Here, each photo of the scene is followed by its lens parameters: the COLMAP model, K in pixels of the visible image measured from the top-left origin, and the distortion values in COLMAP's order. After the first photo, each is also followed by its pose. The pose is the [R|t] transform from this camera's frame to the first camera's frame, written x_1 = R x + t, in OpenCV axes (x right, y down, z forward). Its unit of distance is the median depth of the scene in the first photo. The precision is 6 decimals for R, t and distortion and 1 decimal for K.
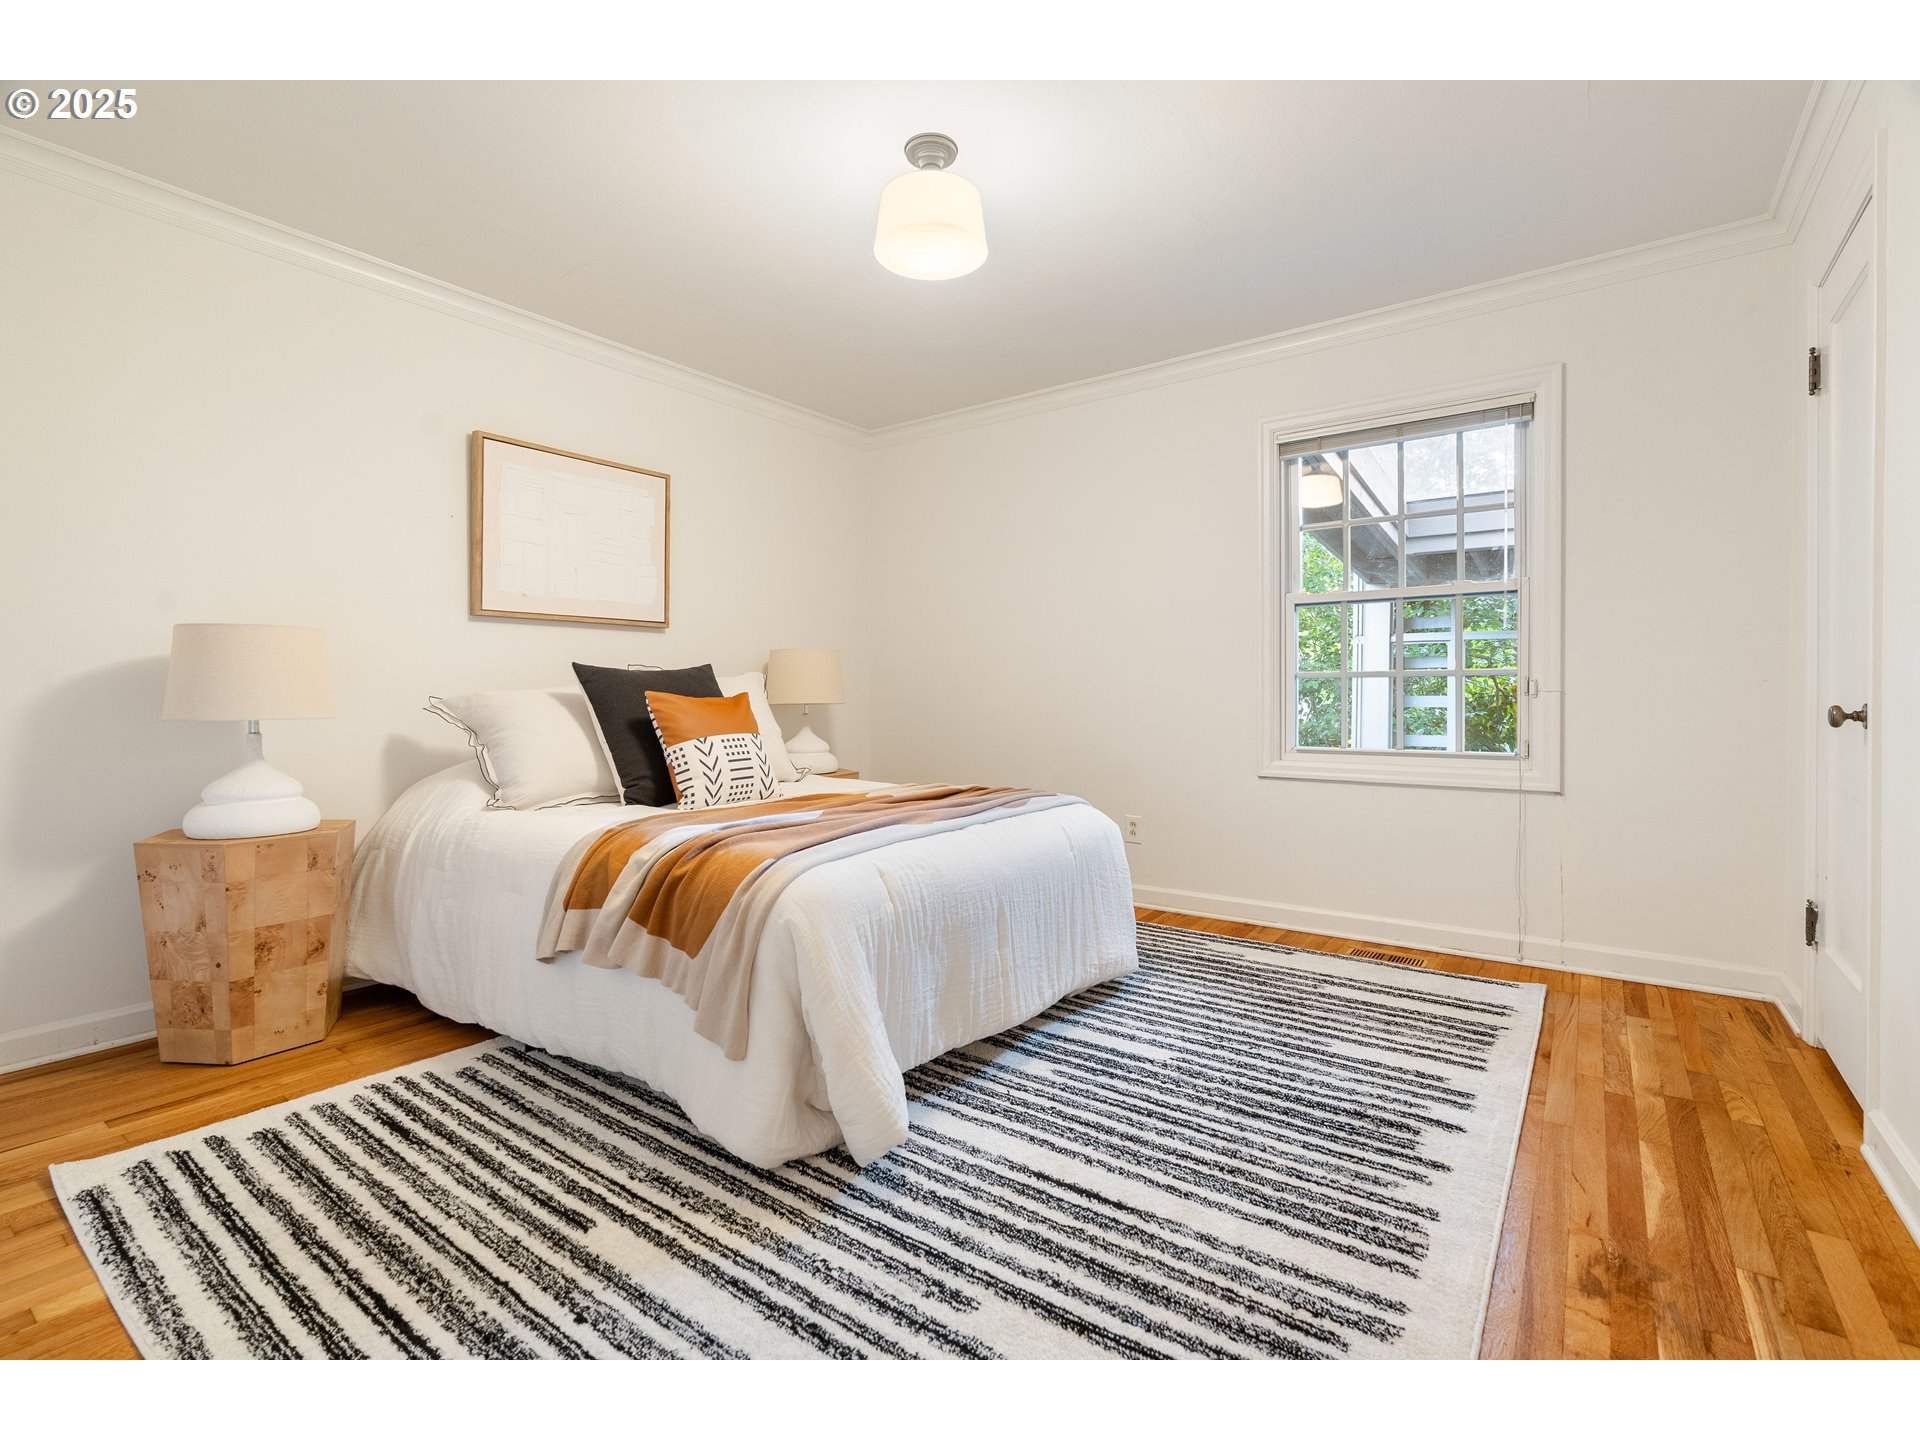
lens RADIAL K [[867.3, 0, 970.4], [0, 867.3, 719.0], [0, 0, 1]] dist [-0.000706, 0.000336]
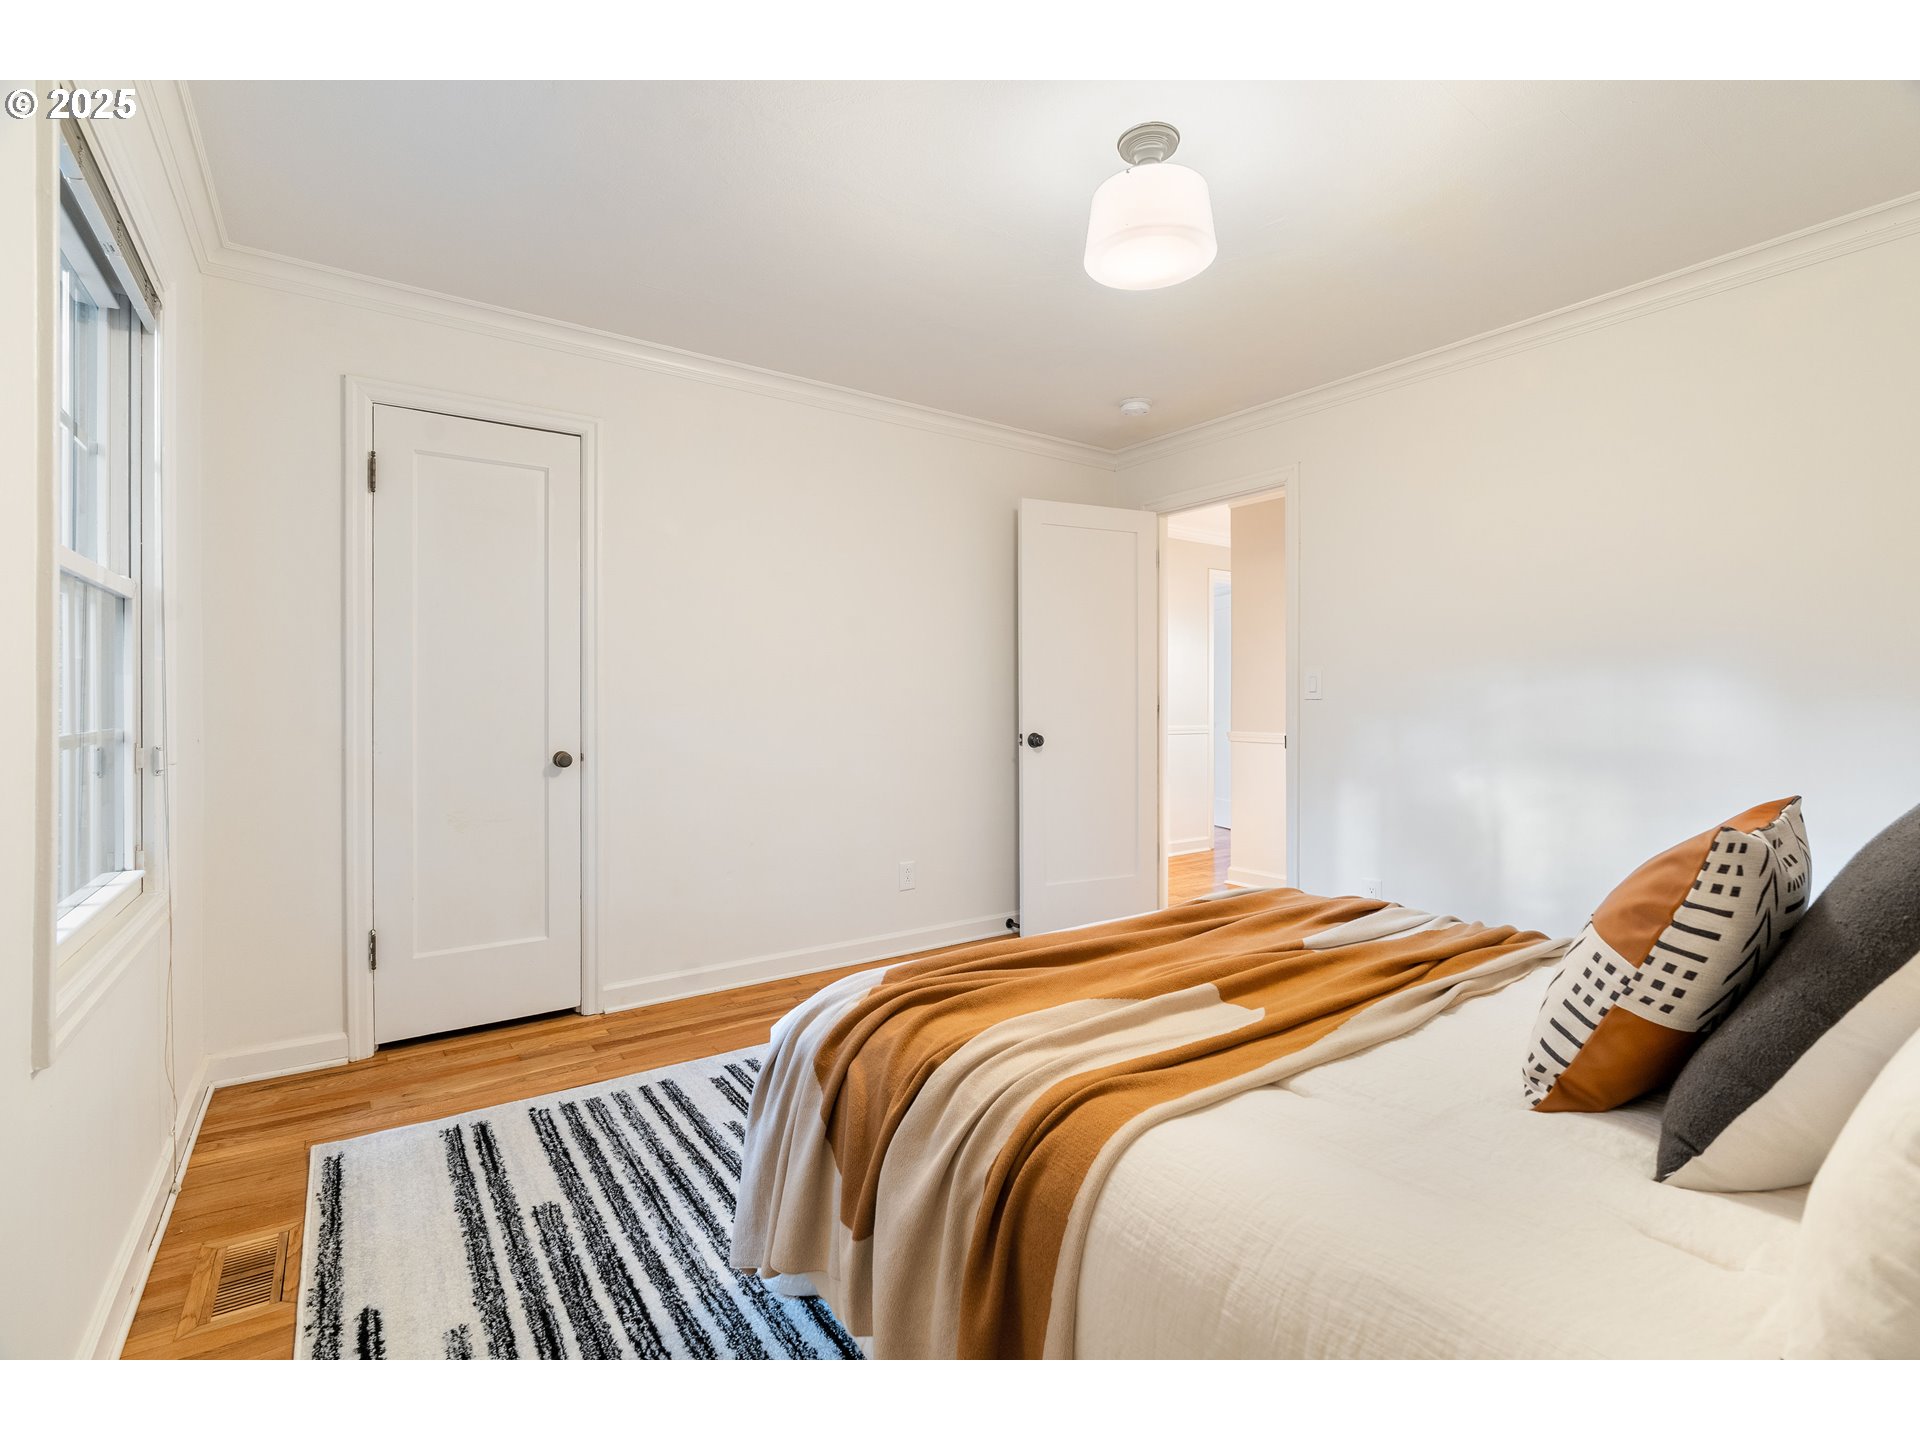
lens RADIAL K [[867.3, 0, 970.4], [0, 867.3, 719.0], [0, 0, 1]] dist [-0.000706, 0.000336]
pose [[-0.948355, -0.001263, 0.317207, -0.144934], [0.011575, 0.999188, 0.038583, -0.106741], [-0.316999, 0.040262, -0.947571, 1.807207]]
